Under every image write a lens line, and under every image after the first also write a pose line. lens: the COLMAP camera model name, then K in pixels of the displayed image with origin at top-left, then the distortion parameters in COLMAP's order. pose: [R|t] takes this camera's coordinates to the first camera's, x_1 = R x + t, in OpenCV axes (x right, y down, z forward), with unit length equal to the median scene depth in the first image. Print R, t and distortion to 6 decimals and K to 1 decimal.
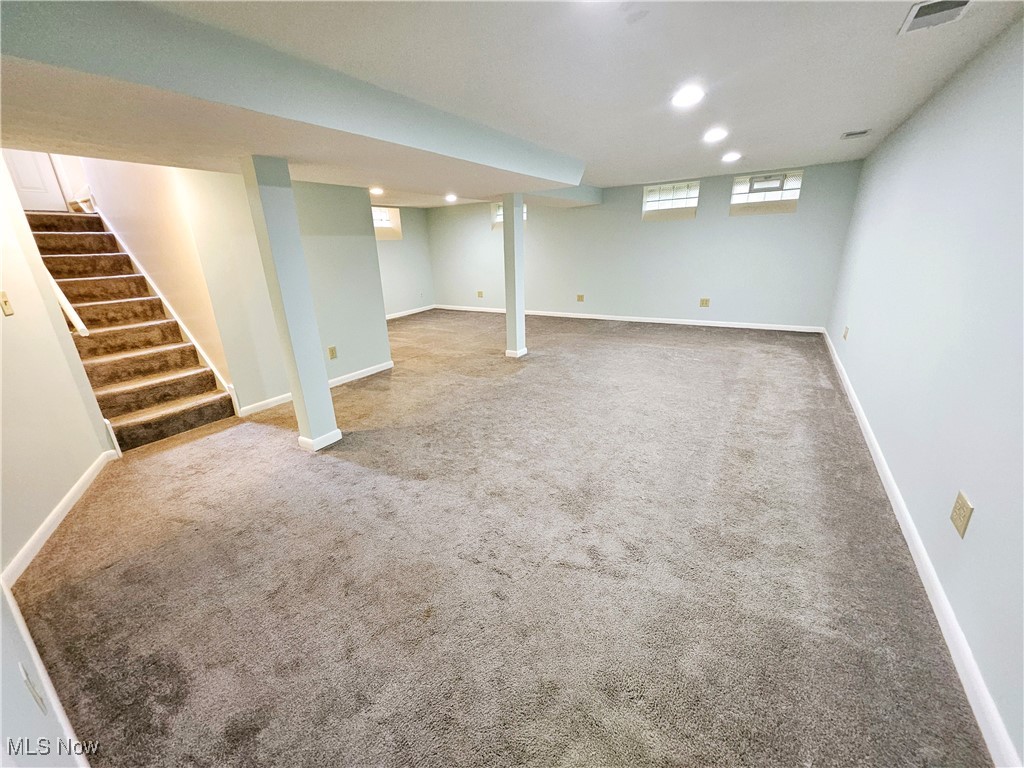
lens RADIAL K [[404.0, 0, 513.1], [0, 404.0, 380.3], [0, 0, 1]] dist [-0.007367, 0.000133]
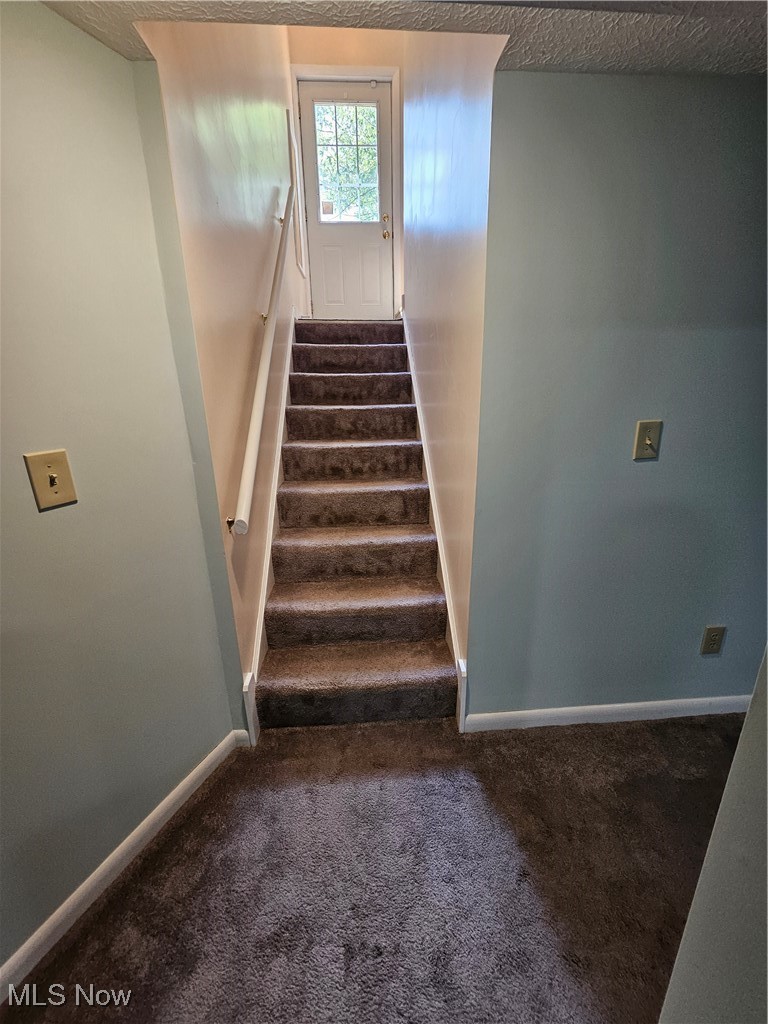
lens RADIAL K [[404.0, 0, 383.3], [0, 404.0, 507.0], [0, 0, 1]] dist [-0.007367, 0.000133]
pose [[0.594039, 0.249711, -0.764698, -0.436303], [-0.257257, 0.959651, 0.113527, -0.175287], [0.762192, 0.129284, 0.634310, 0.599156]]
